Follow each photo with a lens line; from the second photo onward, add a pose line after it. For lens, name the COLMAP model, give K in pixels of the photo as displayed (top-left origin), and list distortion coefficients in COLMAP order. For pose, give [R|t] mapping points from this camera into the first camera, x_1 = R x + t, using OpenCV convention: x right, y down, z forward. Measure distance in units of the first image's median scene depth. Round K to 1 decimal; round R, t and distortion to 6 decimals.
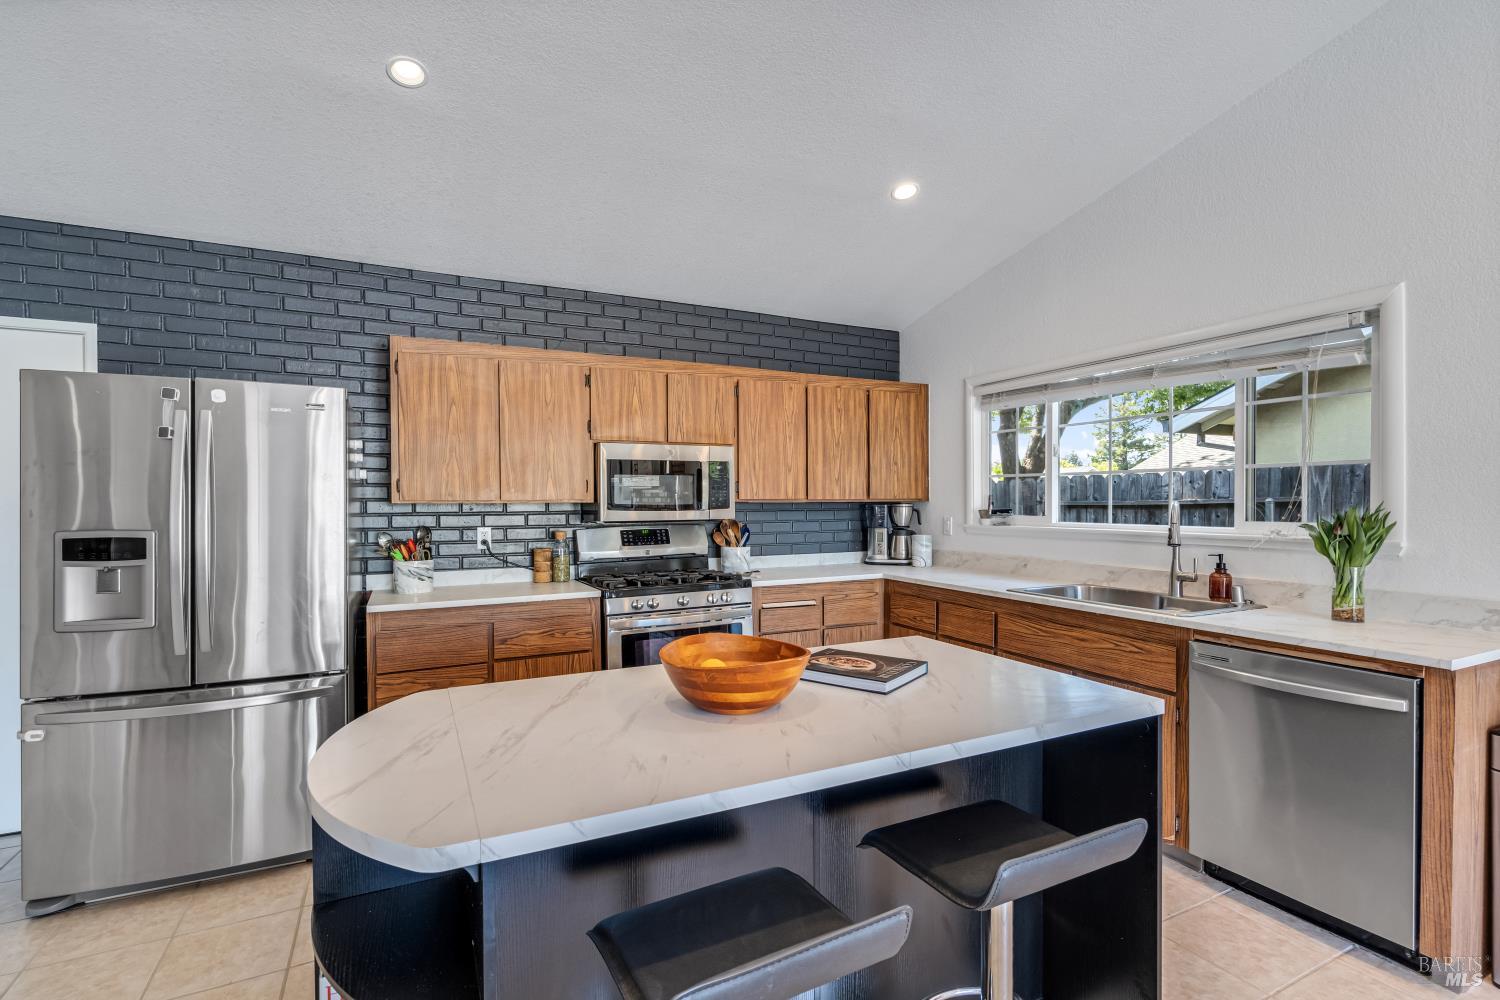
lens RADIAL K [[694.7, 0, 750.6], [0, 694.7, 514.2], [0, 0, 1]] dist [0.000706, 0.001916]
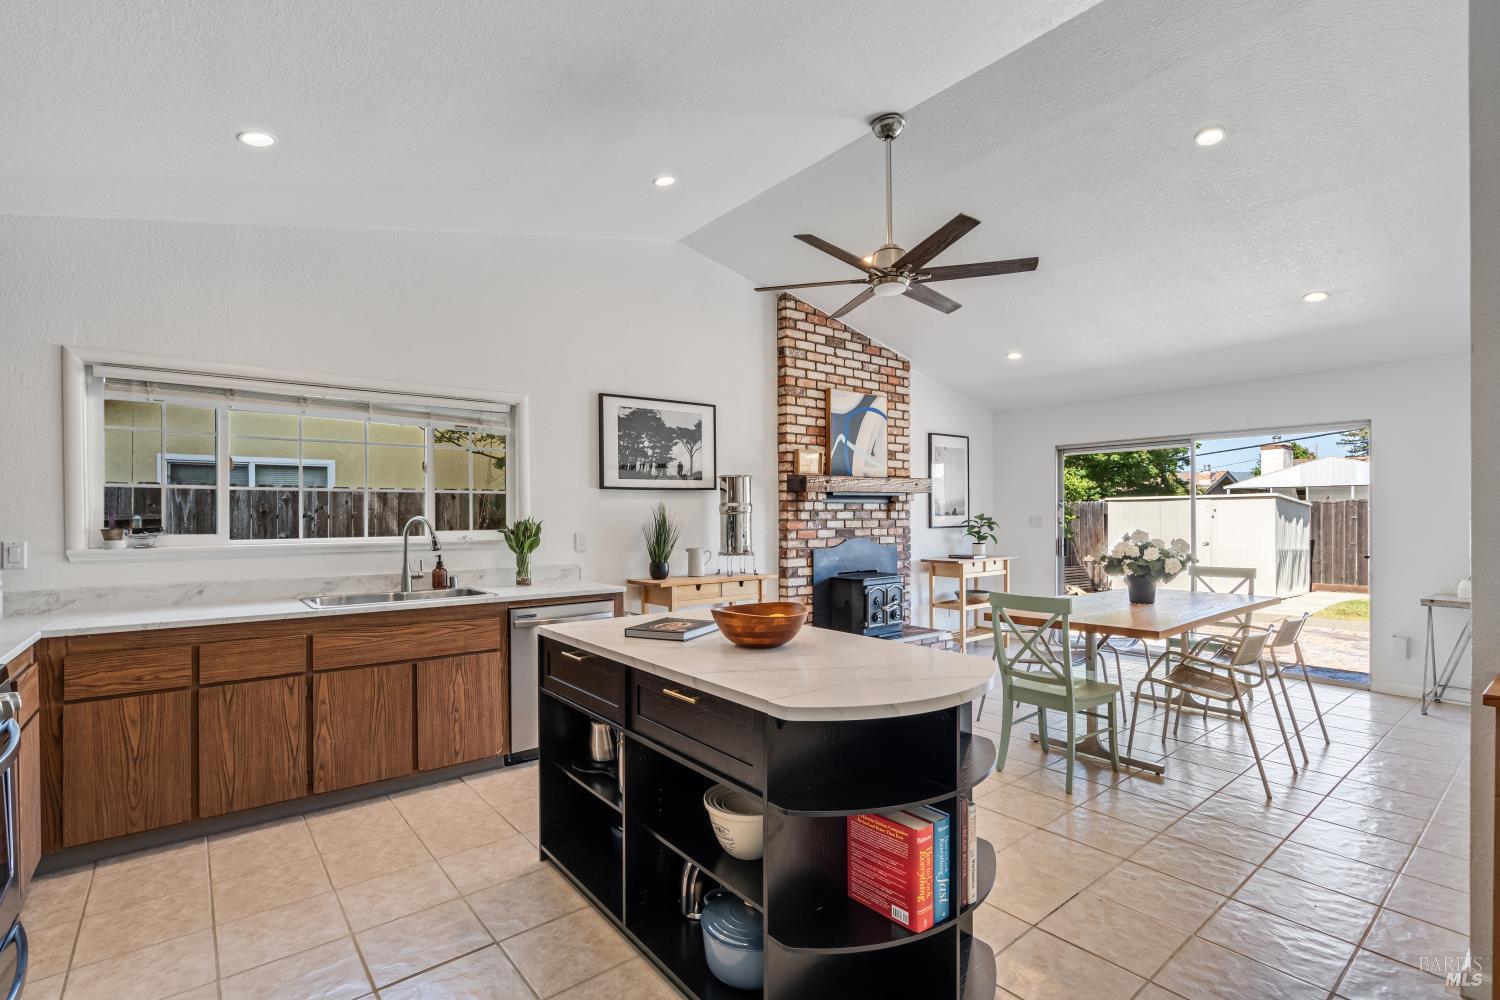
lens RADIAL K [[694.7, 0, 734.6], [0, 694.7, 510.5], [0, 0, 1]] dist [0.000706, 0.001916]
pose [[-0.213558, 0.010639, 0.976872, -0.604865], [0.023171, 0.999715, -0.005822, -0.007069], [-0.976656, 0.021392, -0.213744, 0.548123]]
